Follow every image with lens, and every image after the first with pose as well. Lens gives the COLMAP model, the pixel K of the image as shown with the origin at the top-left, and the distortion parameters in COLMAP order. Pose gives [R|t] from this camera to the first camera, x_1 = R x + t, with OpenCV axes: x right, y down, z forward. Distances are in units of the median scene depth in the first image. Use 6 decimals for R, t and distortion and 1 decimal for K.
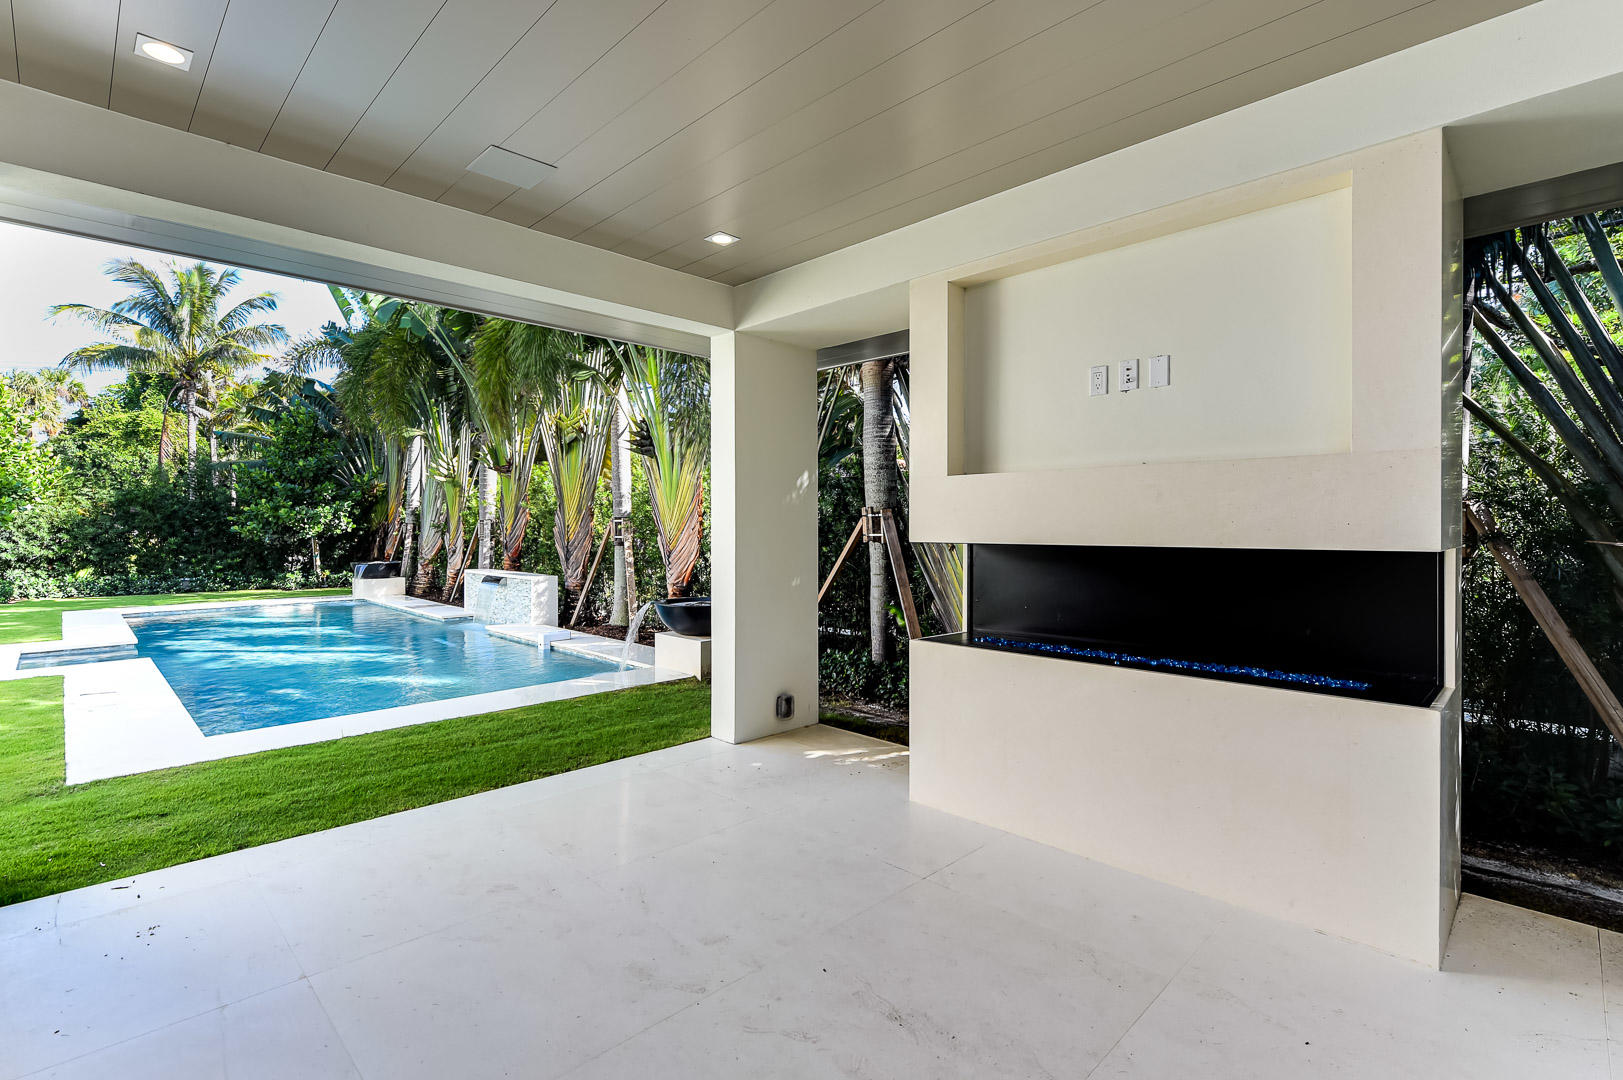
lens RADIAL K [[752.8, 0, 814.0], [0, 752.8, 541.5], [0, 0, 1]] dist [-0.010947, 0.001651]
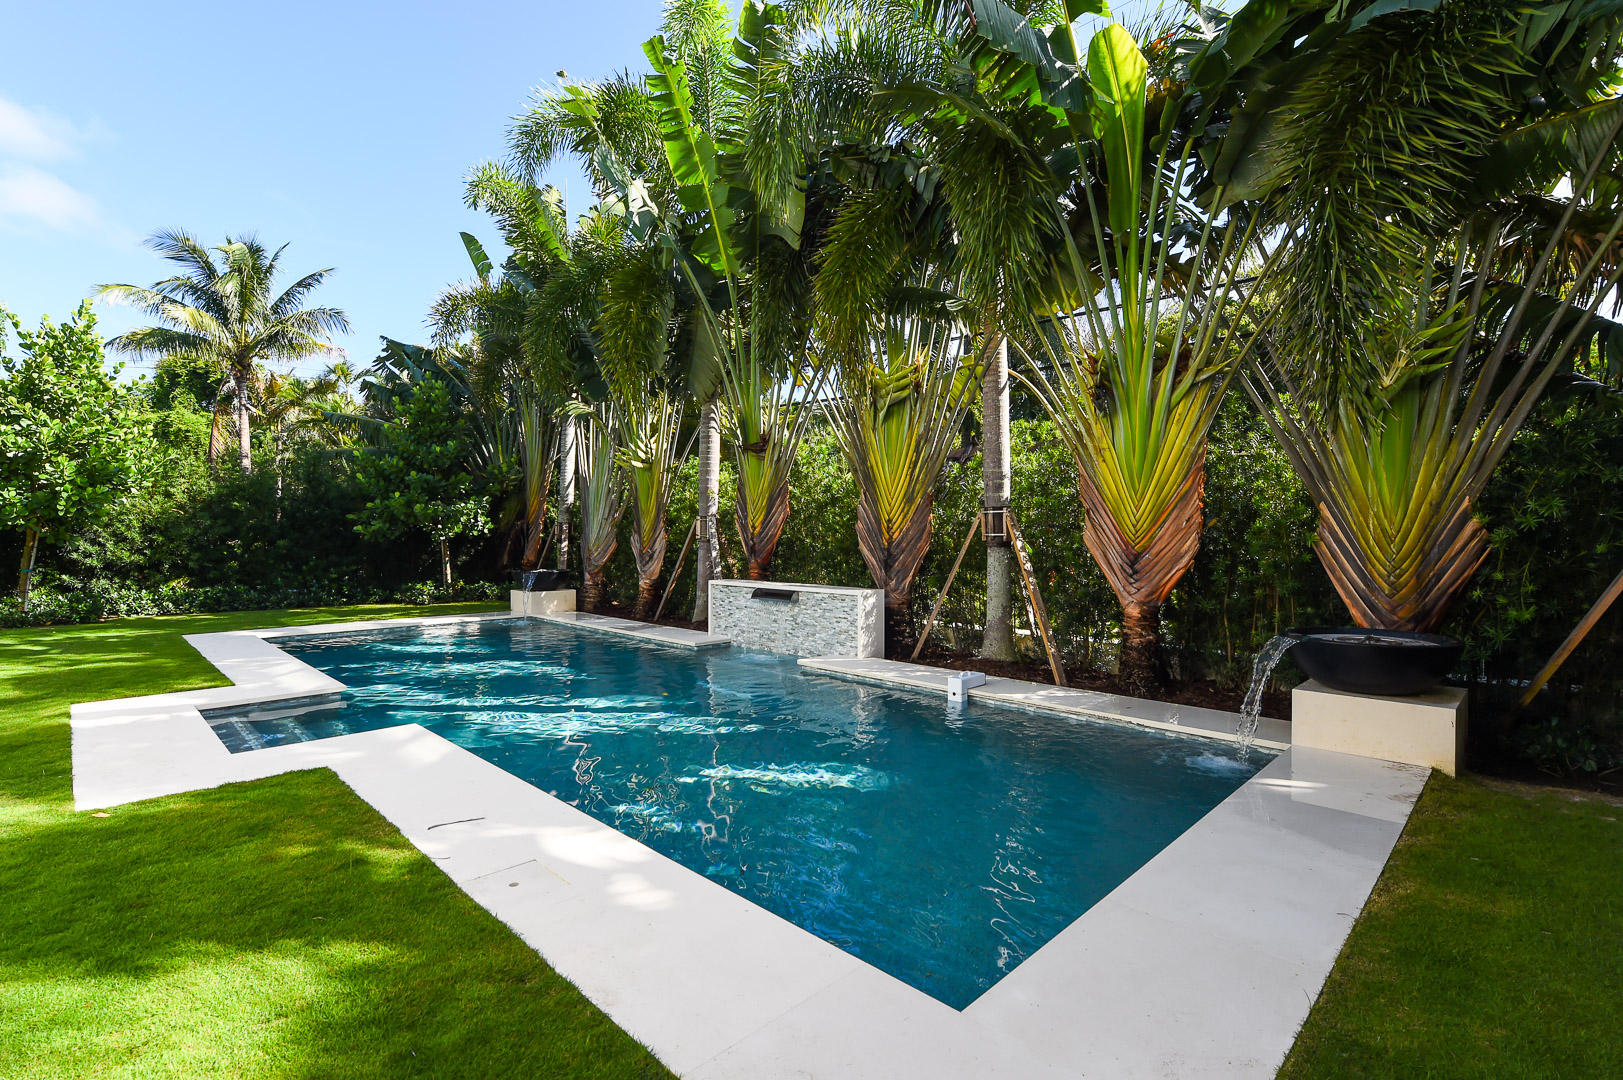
lens RADIAL K [[762.2, 0, 797.6], [0, 762.2, 549.9], [0, 0, 1]] dist [-0.008940, -0.001748]
pose [[0.999803, 0.000695, -0.019856, -0.305946], [-0.000711, 0.999999, -0.000821, 0.006501], [0.019855, 0.000835, 0.999803, 0.200609]]
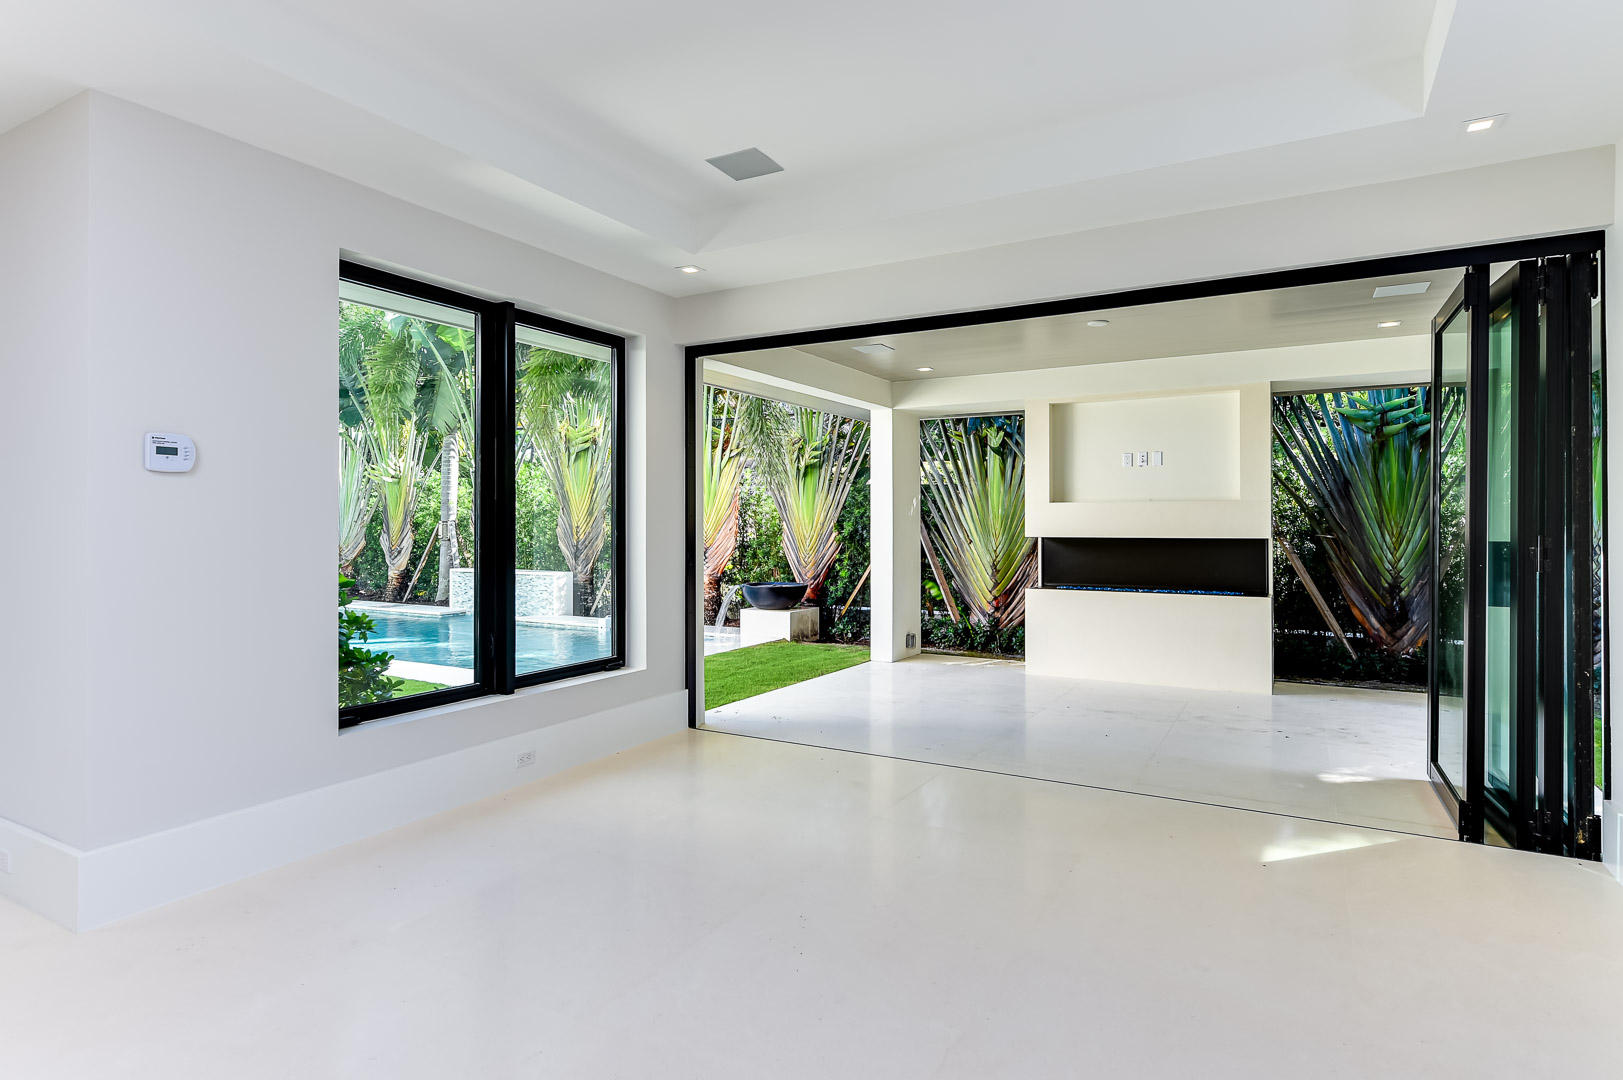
lens RADIAL K [[860.8, 0, 823.7], [0, 860.8, 530.2], [0, 0, 1]] dist [0.001341, -0.000583]
pose [[0.961536, -0.002675, 0.274667, -0.249347], [0.006527, 0.999893, -0.013112, 0.002389], [-0.274602, 0.014401, 0.961450, -0.246375]]
